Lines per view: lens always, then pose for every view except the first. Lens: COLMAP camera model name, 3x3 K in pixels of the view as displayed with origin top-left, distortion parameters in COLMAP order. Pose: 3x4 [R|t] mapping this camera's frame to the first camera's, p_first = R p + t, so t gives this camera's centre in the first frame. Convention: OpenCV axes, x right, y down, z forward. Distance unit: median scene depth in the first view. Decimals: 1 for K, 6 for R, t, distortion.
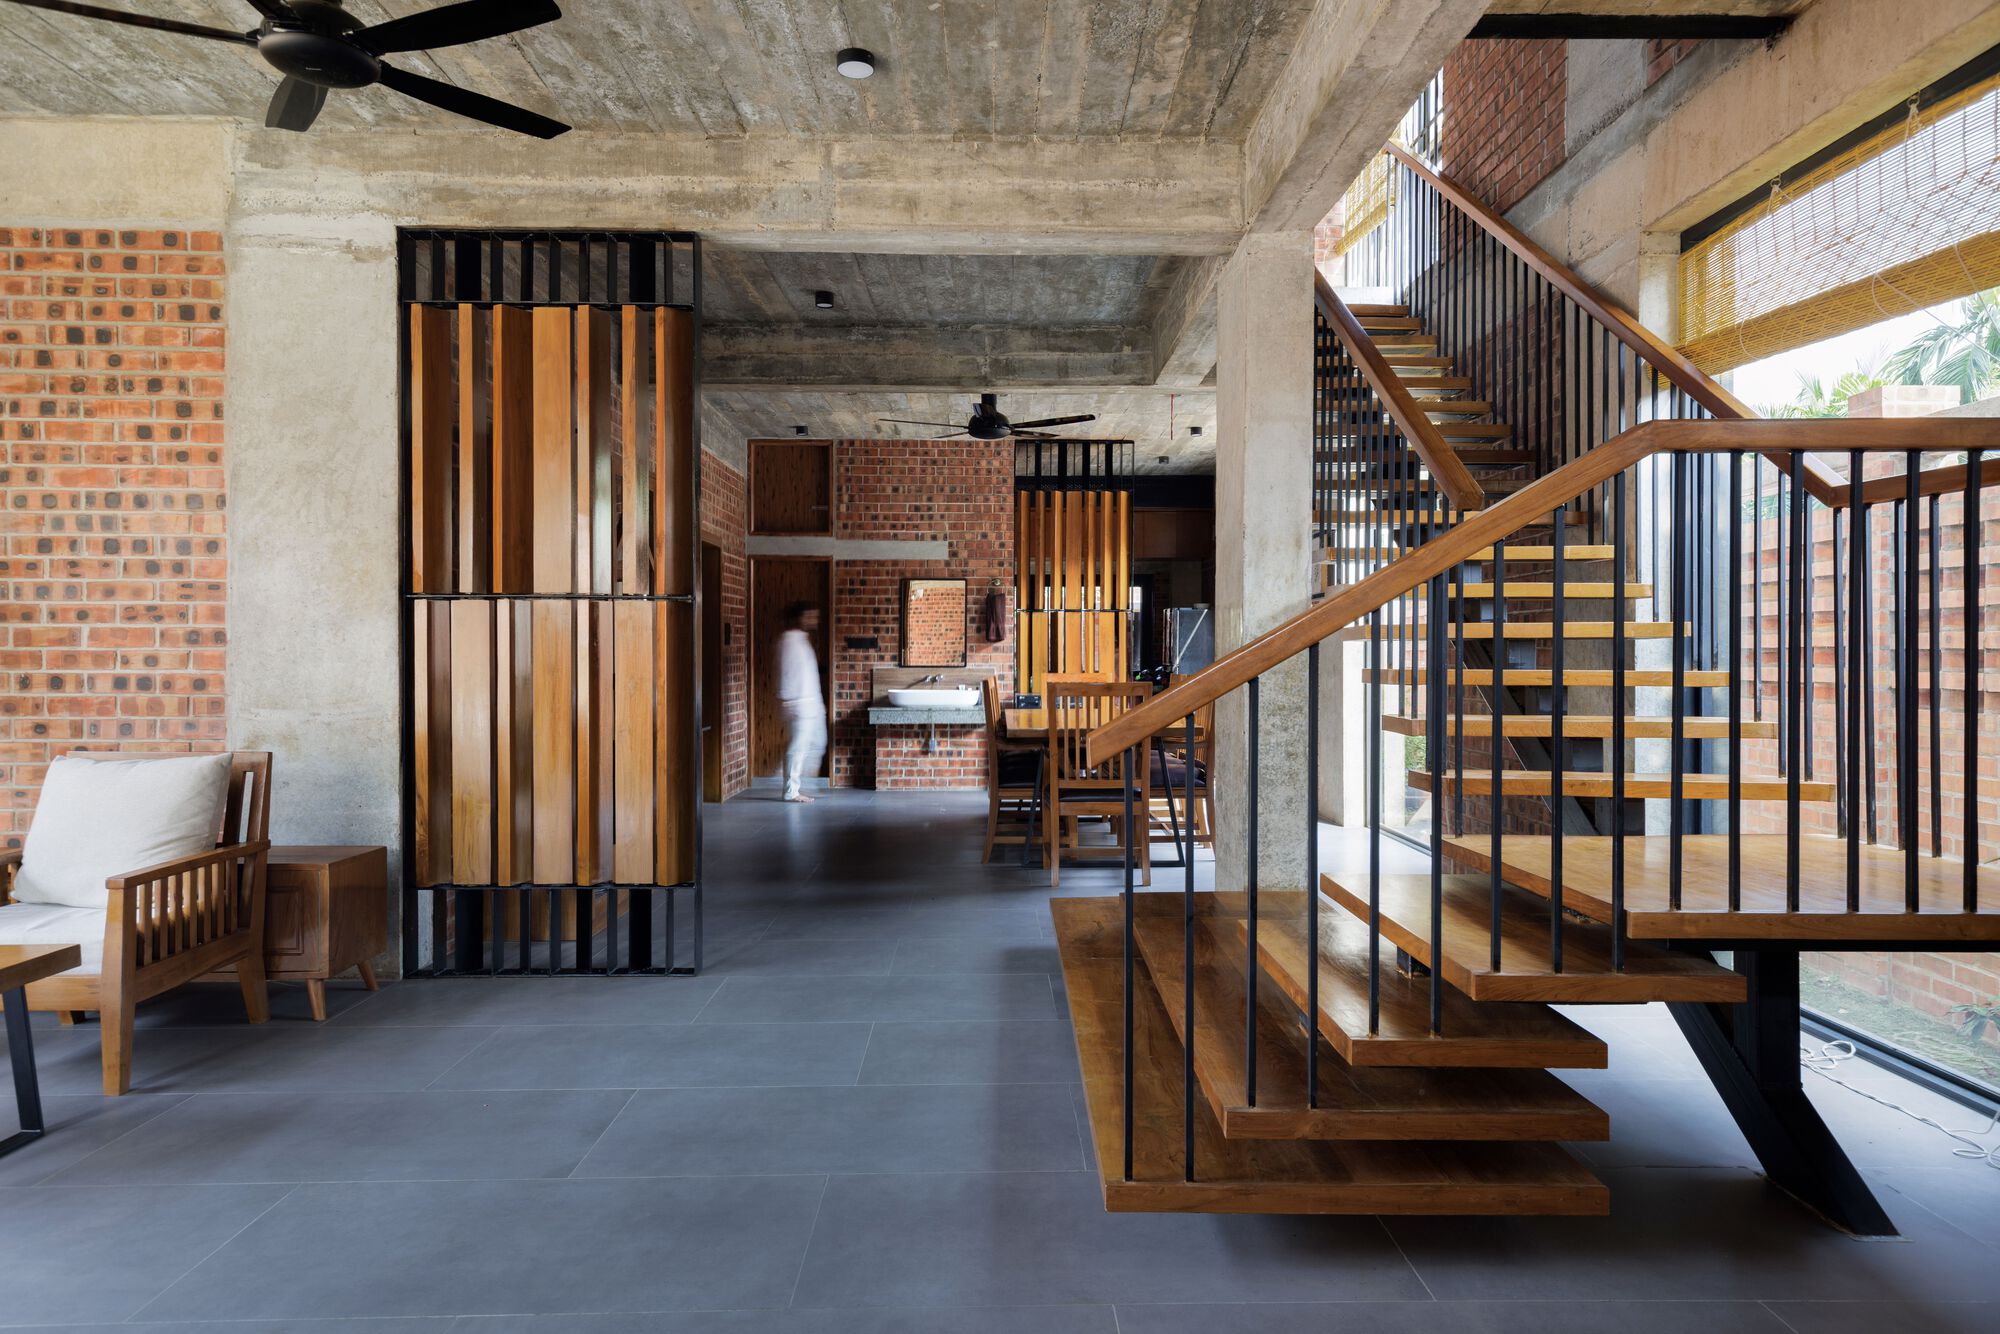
lens RADIAL K [[1301.3, 0, 997.7], [0, 1301.3, 659.8], [0, 0, 1]] dist [0.028246, 0.001009]
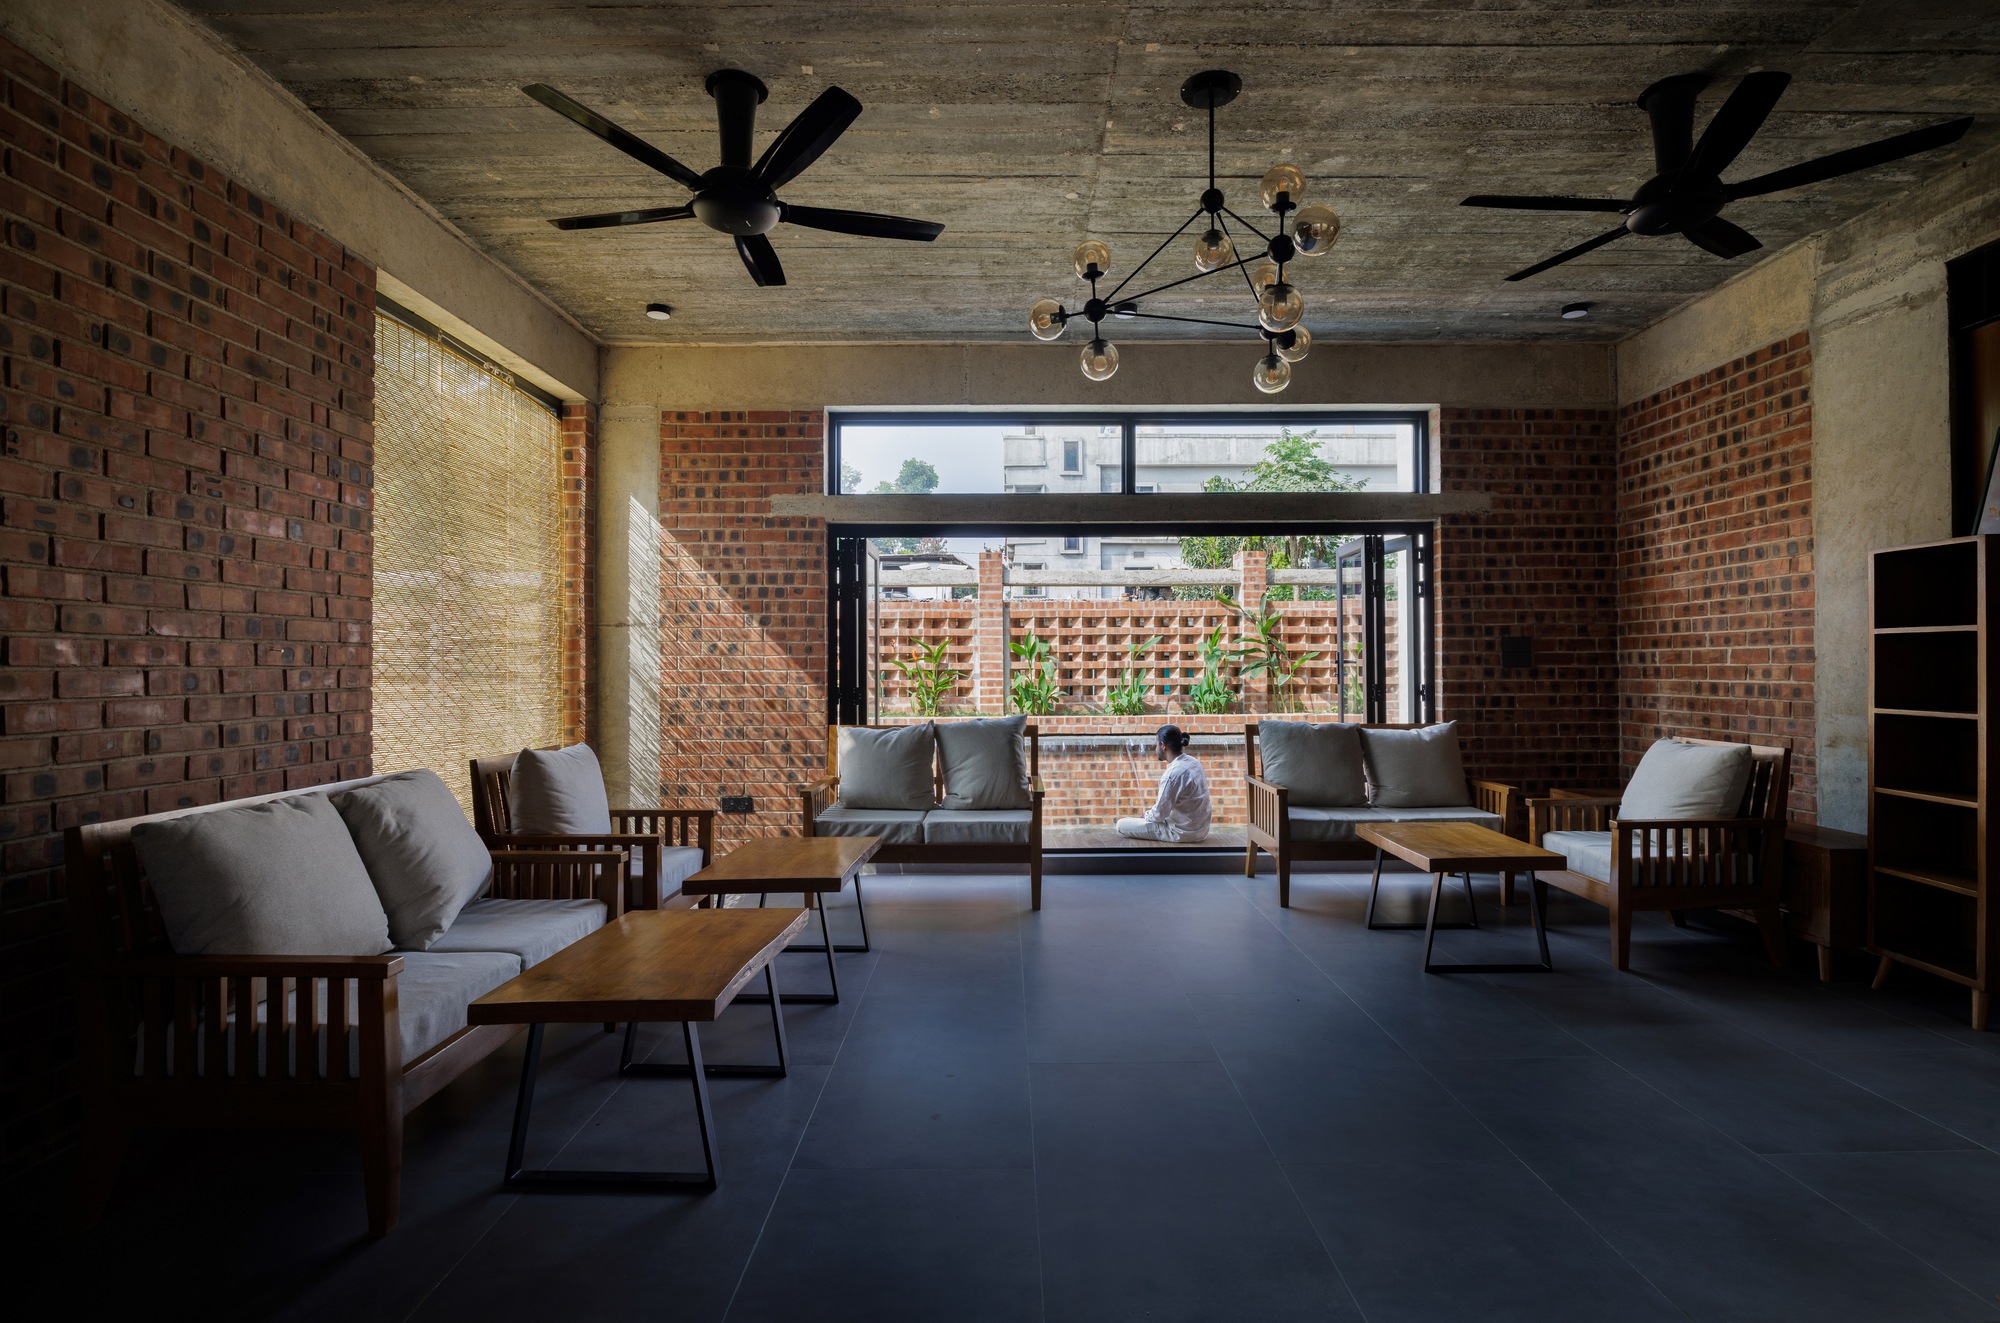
lens RADIAL K [[936.0, 0, 1004.9], [0, 936.0, 652.5], [0, 0, 1]] dist [-0.002530, -0.000314]
pose [[-0.014185, -0.019433, -0.999711, 0.297821], [-0.001038, 0.999811, -0.019420, -0.001386], [0.999899, 0.000763, -0.014203, 0.254390]]
